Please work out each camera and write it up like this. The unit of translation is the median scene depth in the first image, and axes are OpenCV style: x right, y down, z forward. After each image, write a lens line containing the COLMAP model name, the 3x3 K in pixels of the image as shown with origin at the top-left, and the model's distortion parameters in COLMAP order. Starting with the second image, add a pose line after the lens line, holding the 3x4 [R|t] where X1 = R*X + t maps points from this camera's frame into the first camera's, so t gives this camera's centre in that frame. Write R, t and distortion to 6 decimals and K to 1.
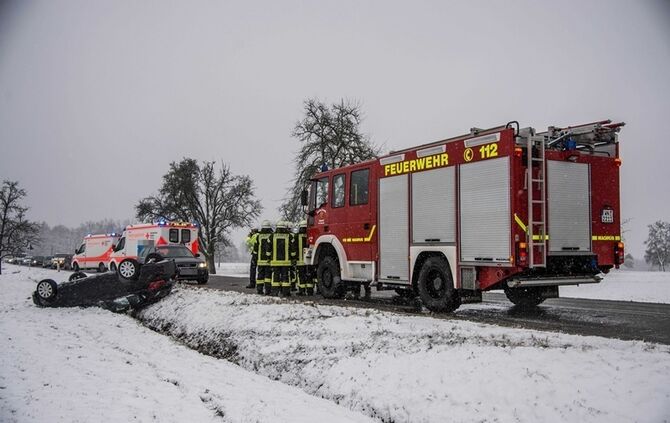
lens RADIAL K [[621.5, 0, 343.9], [0, 621.5, 206.5], [0, 0, 1]] dist [0.031635, 0.000000]
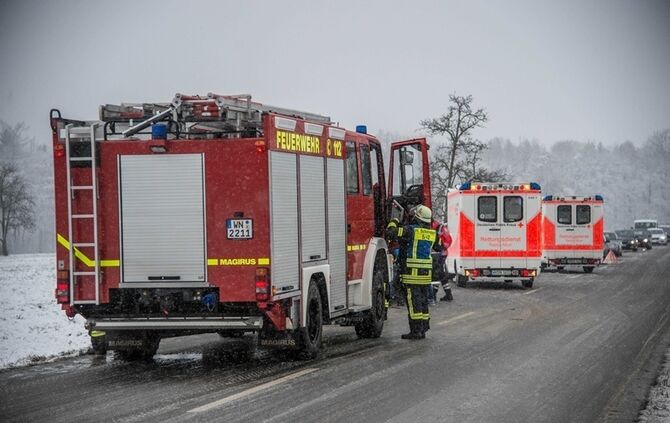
lens RADIAL K [[1536.6, 0, 363.5], [0, 1536.6, 192.8], [0, 0, 1]] dist [0.691600, 0.000000]
pose [[0.727623, -0.023585, -0.685571, 0.567935], [0.069058, 0.996850, 0.039001, -0.026709], [0.682492, -0.075722, 0.726960, -0.037150]]
